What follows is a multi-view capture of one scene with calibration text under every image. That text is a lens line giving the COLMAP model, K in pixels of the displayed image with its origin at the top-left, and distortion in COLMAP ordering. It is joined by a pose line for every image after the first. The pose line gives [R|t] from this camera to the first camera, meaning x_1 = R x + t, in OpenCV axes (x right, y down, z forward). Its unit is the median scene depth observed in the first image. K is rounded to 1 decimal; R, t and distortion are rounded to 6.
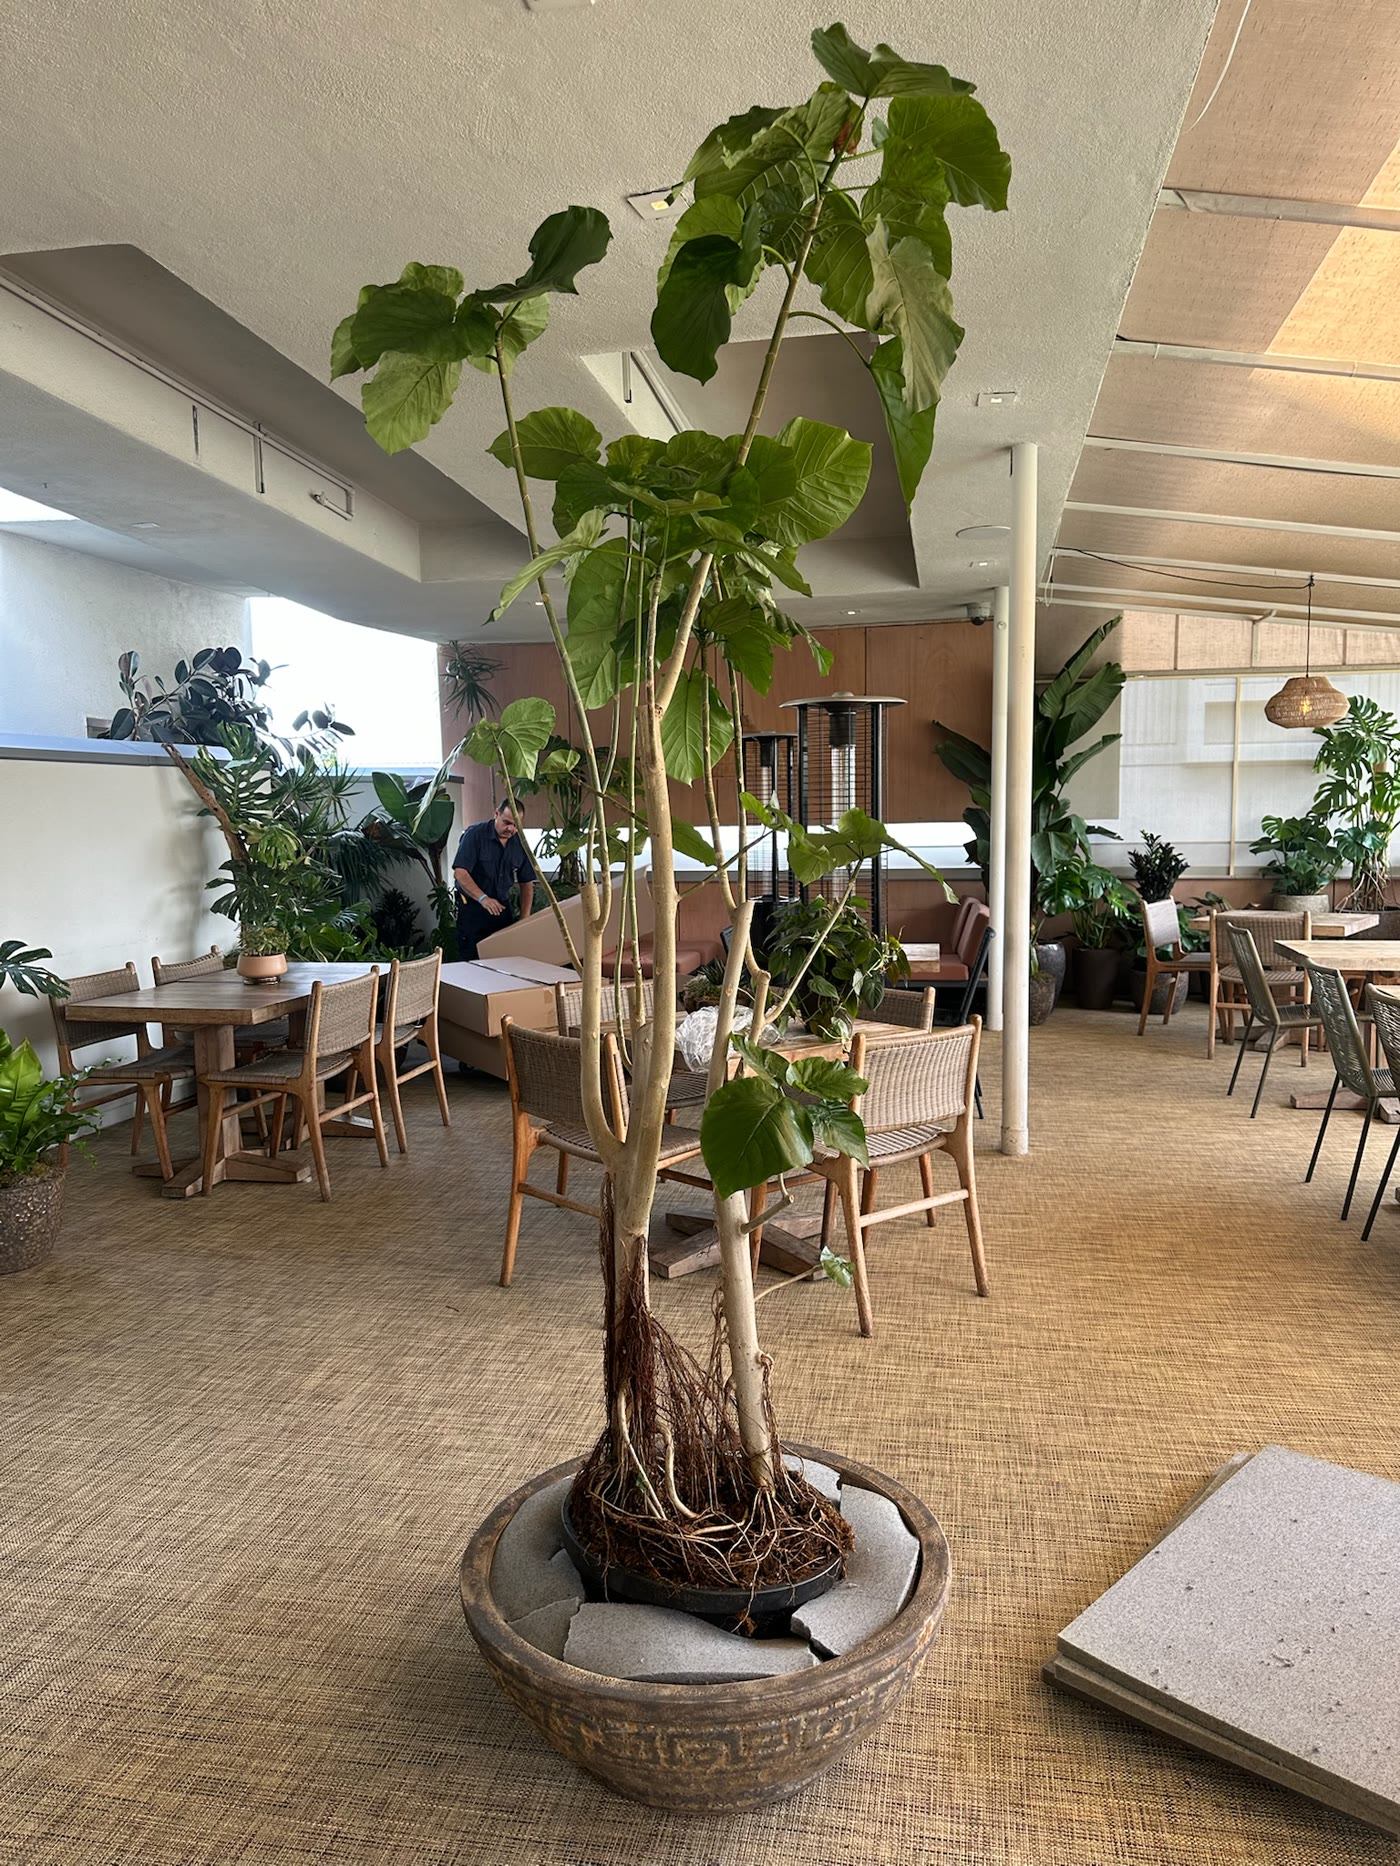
lens RADIAL K [[1353.7, 0, 700.0], [0, 1353.7, 933.0], [0, 0, 1]] dist [0.076123, -0.105660]
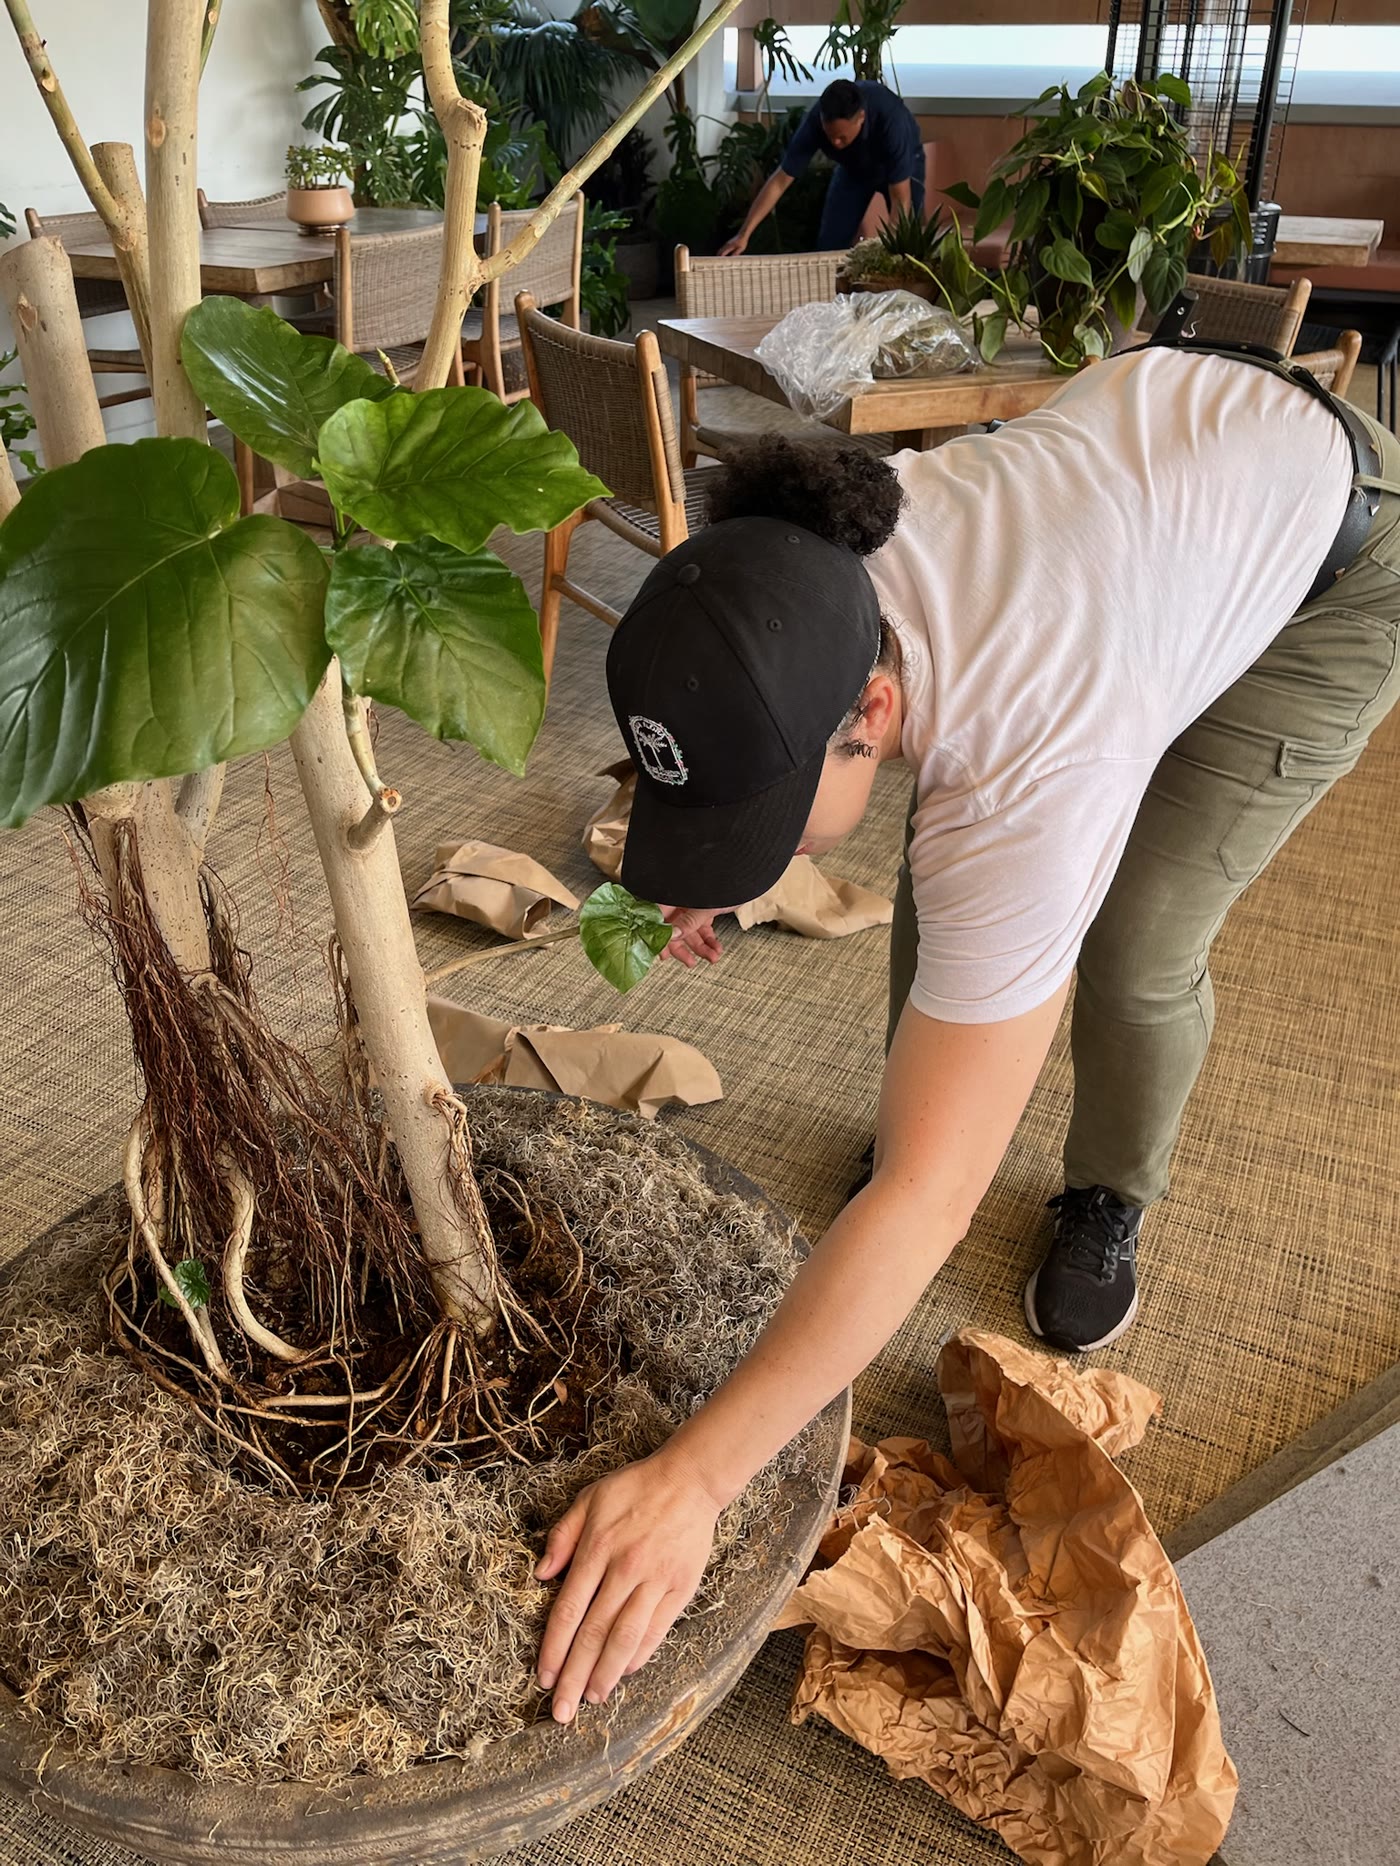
lens RADIAL K [[1463.4, 0, 700.0], [0, 1463.4, 933.0], [0, 0, 1]] dist [0.009721, -0.001492]
pose [[0.964666, 0.145454, -0.219686, 0.107736], [-0.035179, 0.897446, 0.439720, 0.025790], [0.261115, -0.416455, 0.870852, 0.302156]]
